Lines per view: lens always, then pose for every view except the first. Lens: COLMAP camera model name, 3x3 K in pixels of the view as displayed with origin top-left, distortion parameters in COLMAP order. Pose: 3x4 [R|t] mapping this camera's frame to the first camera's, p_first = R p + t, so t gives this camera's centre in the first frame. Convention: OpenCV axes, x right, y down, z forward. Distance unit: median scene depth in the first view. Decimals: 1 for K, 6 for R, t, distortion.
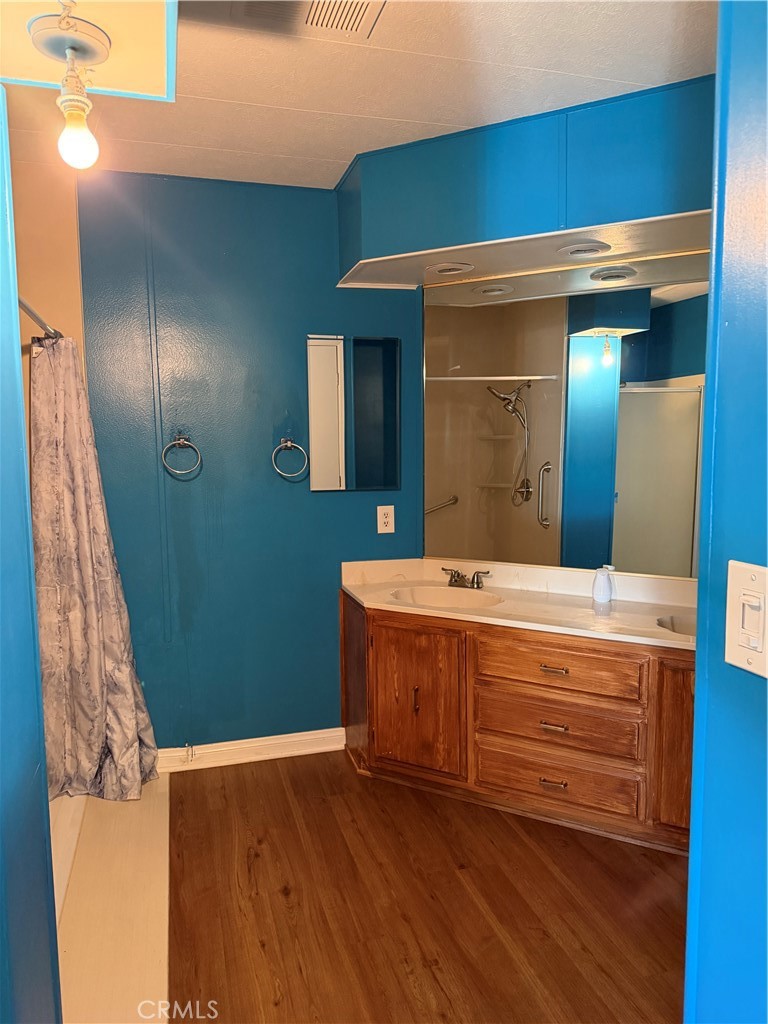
lens RADIAL K [[731.4, 0, 384.0], [0, 731.4, 512.0], [0, 0, 1]] dist [-0.006923, -0.004351]
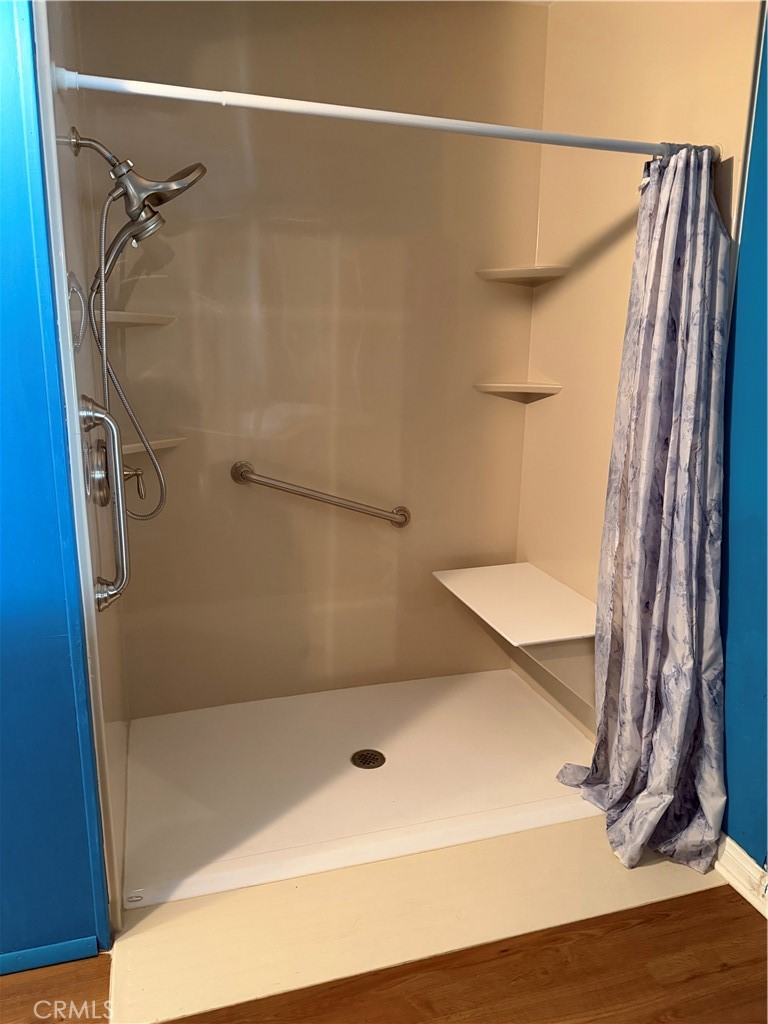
lens RADIAL K [[731.4, 0, 384.0], [0, 731.4, 512.0], [0, 0, 1]] dist [-0.006923, -0.004351]
pose [[0.021479, 0.239543, -0.970648, 0.248320], [-0.118325, 0.964657, 0.235447, -0.056703], [0.992743, 0.109795, 0.049063, 0.749160]]
